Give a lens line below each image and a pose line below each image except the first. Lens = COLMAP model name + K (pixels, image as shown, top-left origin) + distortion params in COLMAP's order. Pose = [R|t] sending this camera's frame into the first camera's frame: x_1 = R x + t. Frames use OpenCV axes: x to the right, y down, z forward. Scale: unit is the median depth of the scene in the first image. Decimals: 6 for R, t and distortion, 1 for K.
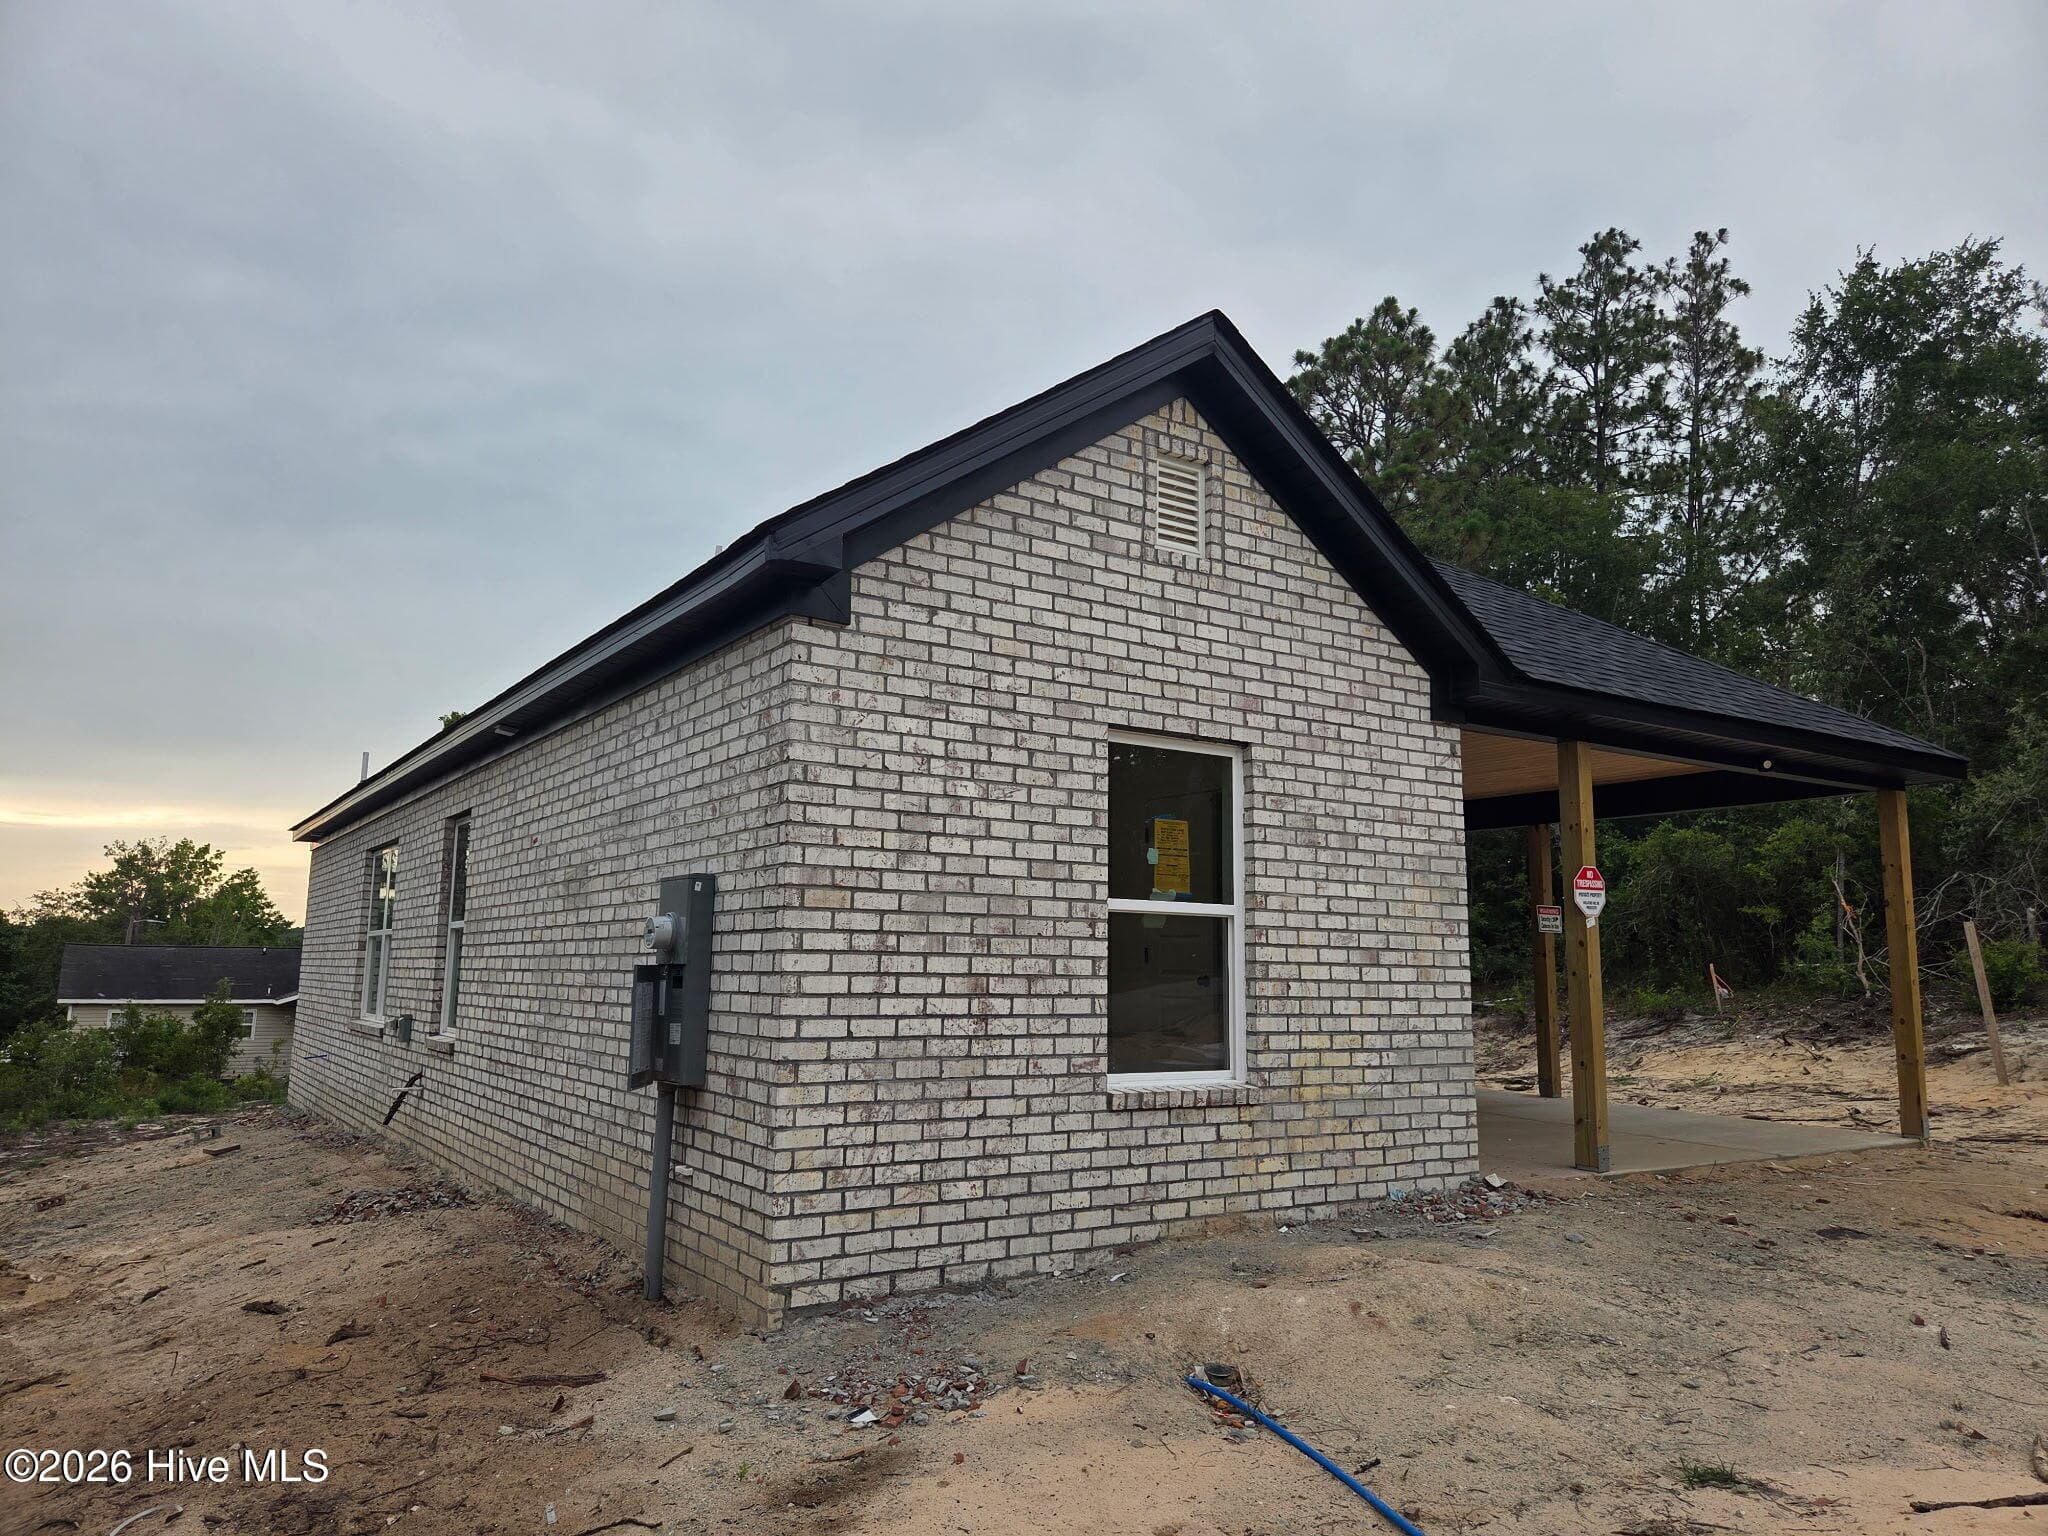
lens RADIAL K [[1342.2, 0, 1031.0], [0, 1342.2, 772.3], [0, 0, 1]] dist [0.081659, -0.001442]
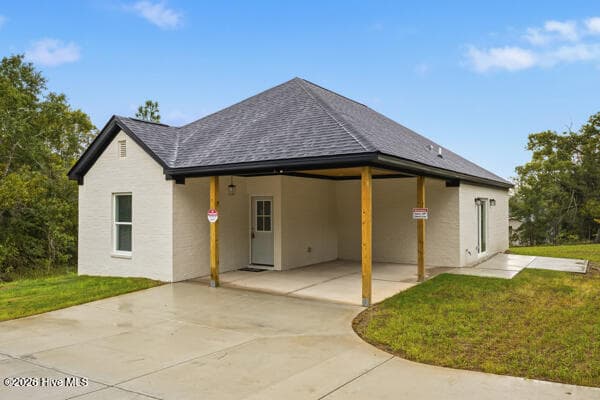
lens RADIAL K [[450.5, 0, 300.0], [0, 450.5, 200.0], [0, 0, 1]] dist [0.014479, 0.004322]
pose [[0.394996, -0.031724, -0.918135, 2.135272], [0.140200, 0.989779, 0.026116, 0.057507], [0.907922, -0.139039, 0.395407, 0.933111]]
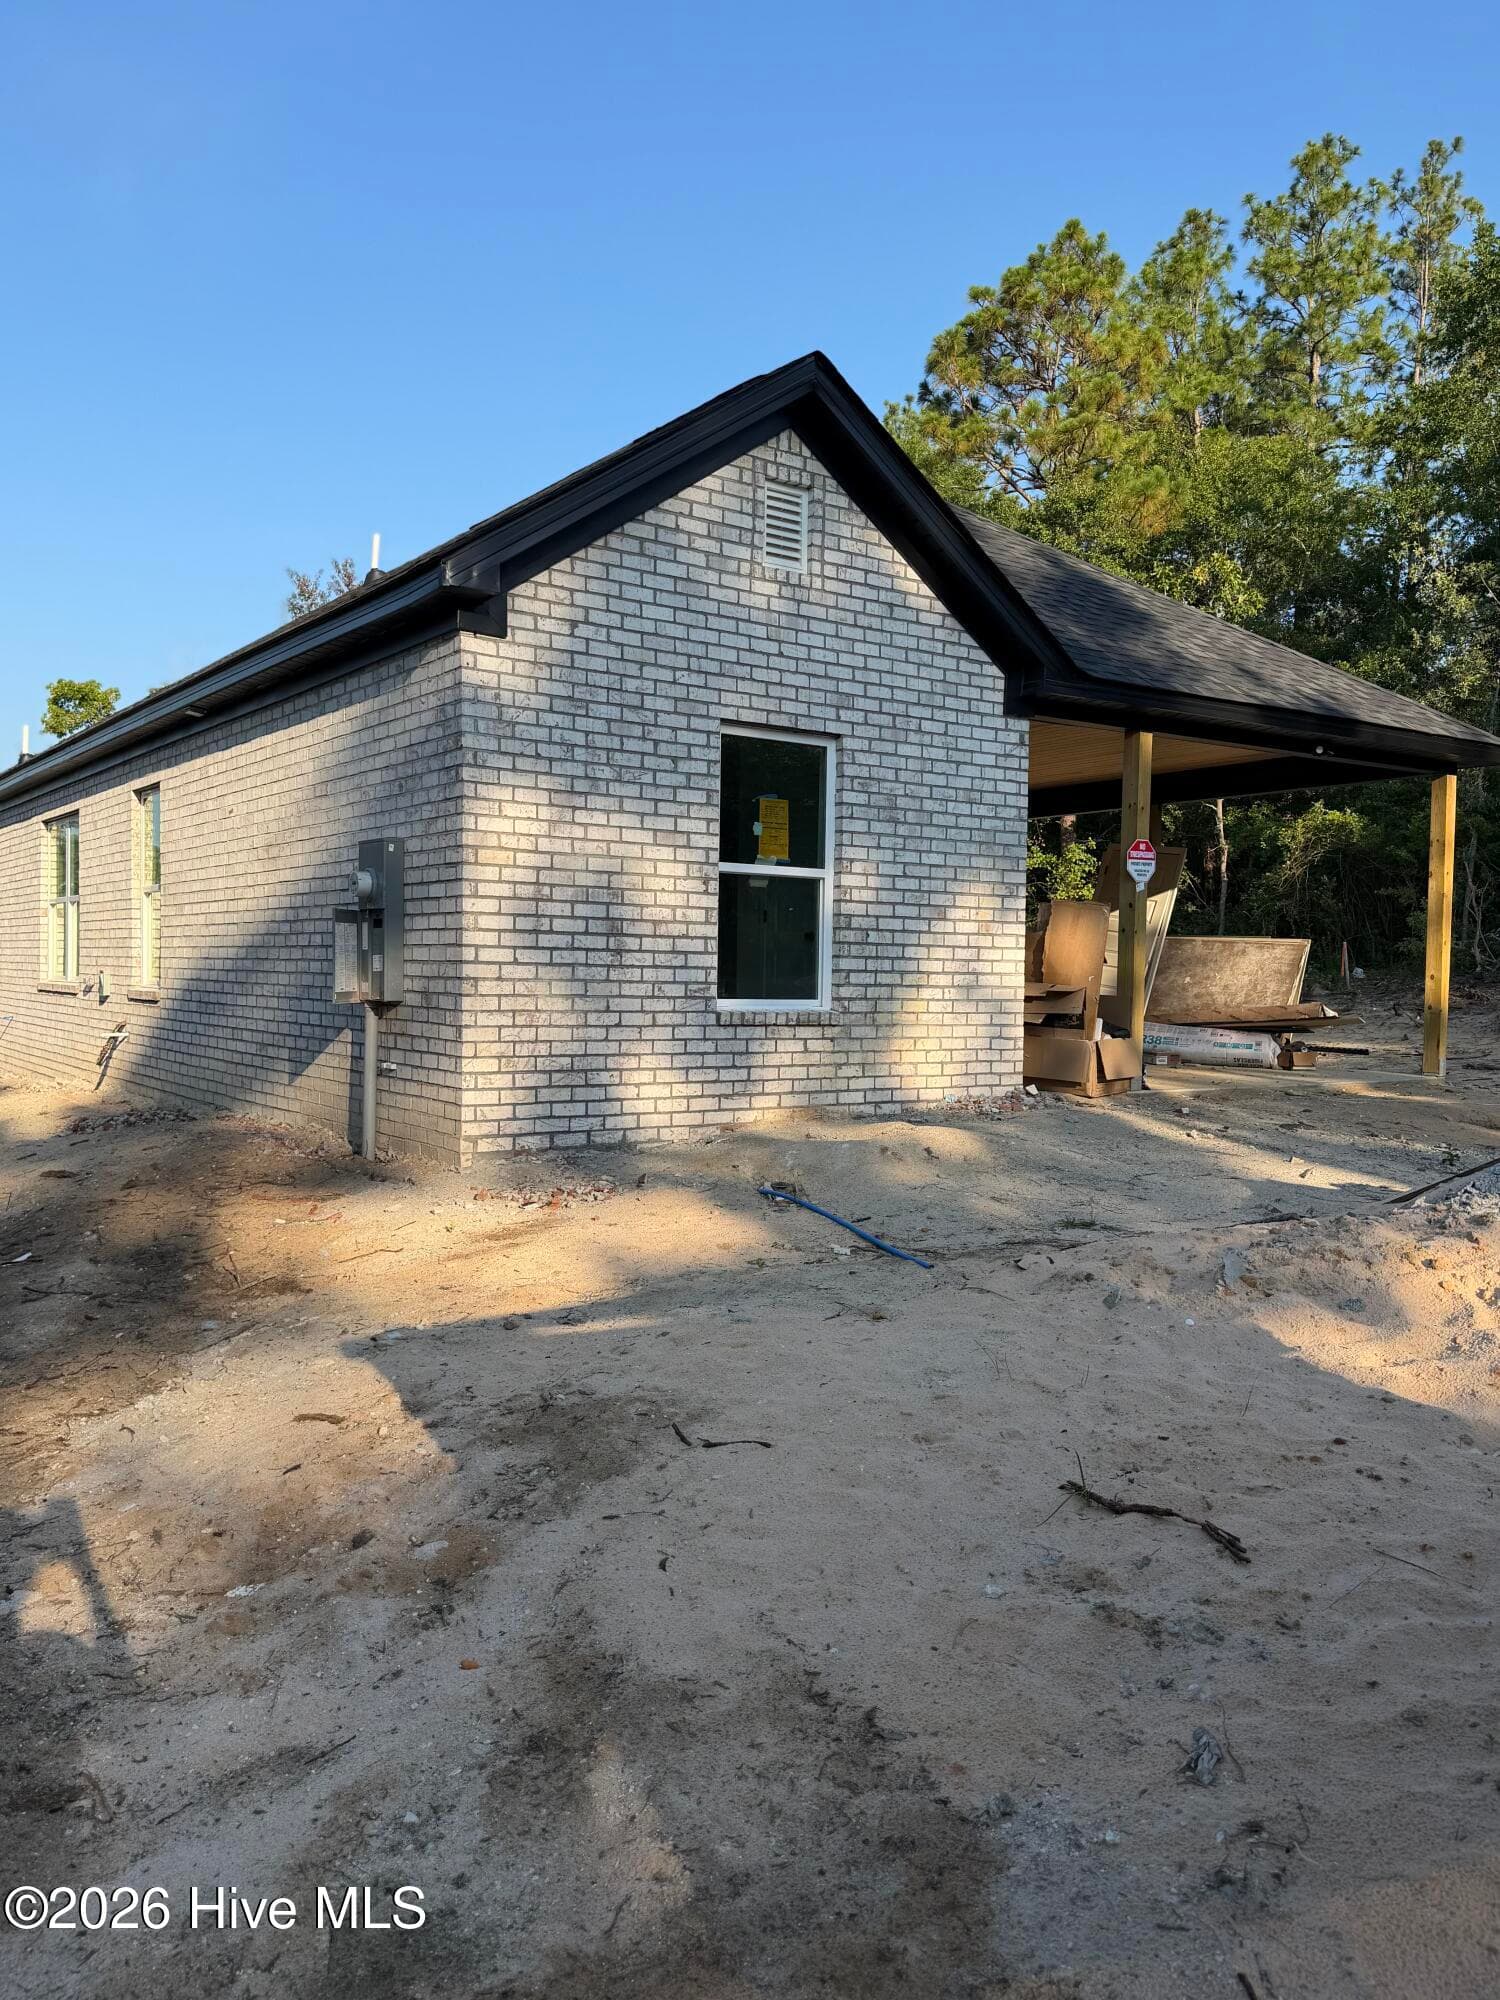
lens RADIAL K [[1500.2, 0, 750.0], [0, 1500.2, 1000.0], [0, 0, 1]] dist [0.182369, -0.320221]
pose [[0.999473, 0.001671, 0.032423, 0.038952], [-0.006968, 0.986442, 0.163962, -0.008703], [-0.031709, -0.164101, 0.985934, -0.386053]]
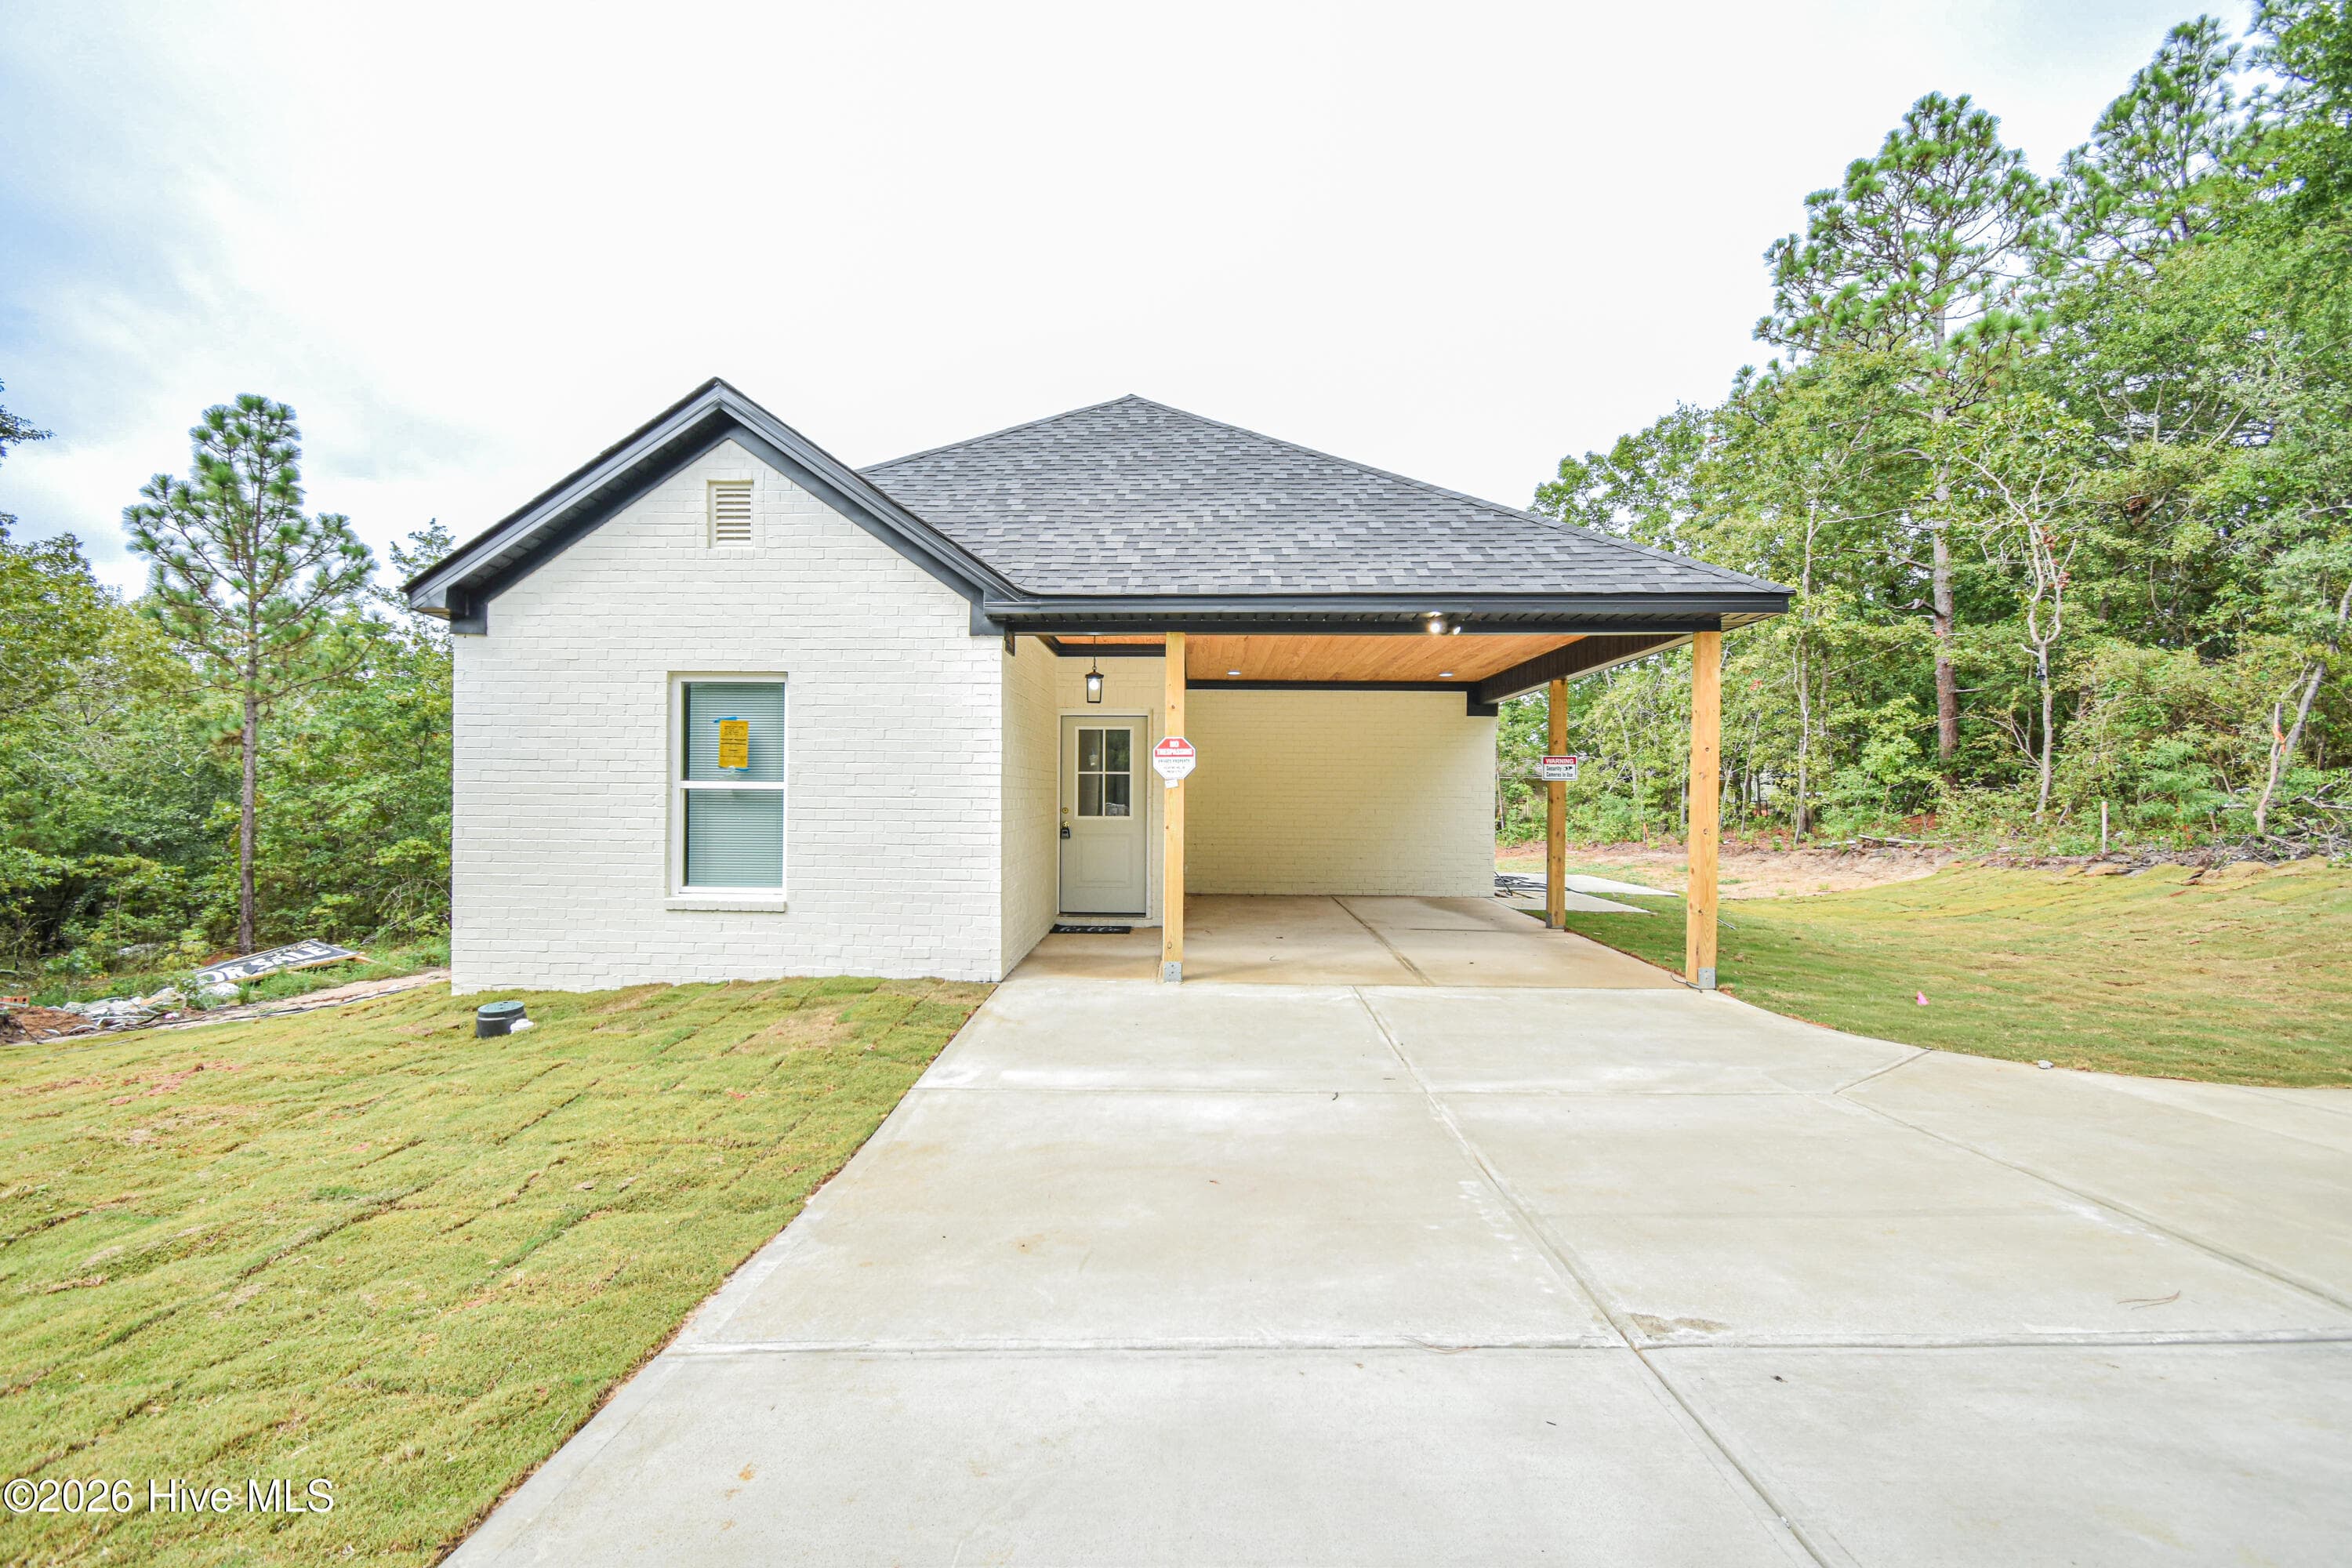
lens RADIAL K [[1029.3, 0, 1173.0], [0, 1029.3, 790.2], [0, 0, 1]] dist [0.009460, -0.005810]
pose [[0.818757, -0.009130, -0.574067, 1.195301], [0.085807, 0.990590, 0.106627, 0.023259], [0.567691, -0.136561, 0.811836, 0.326199]]
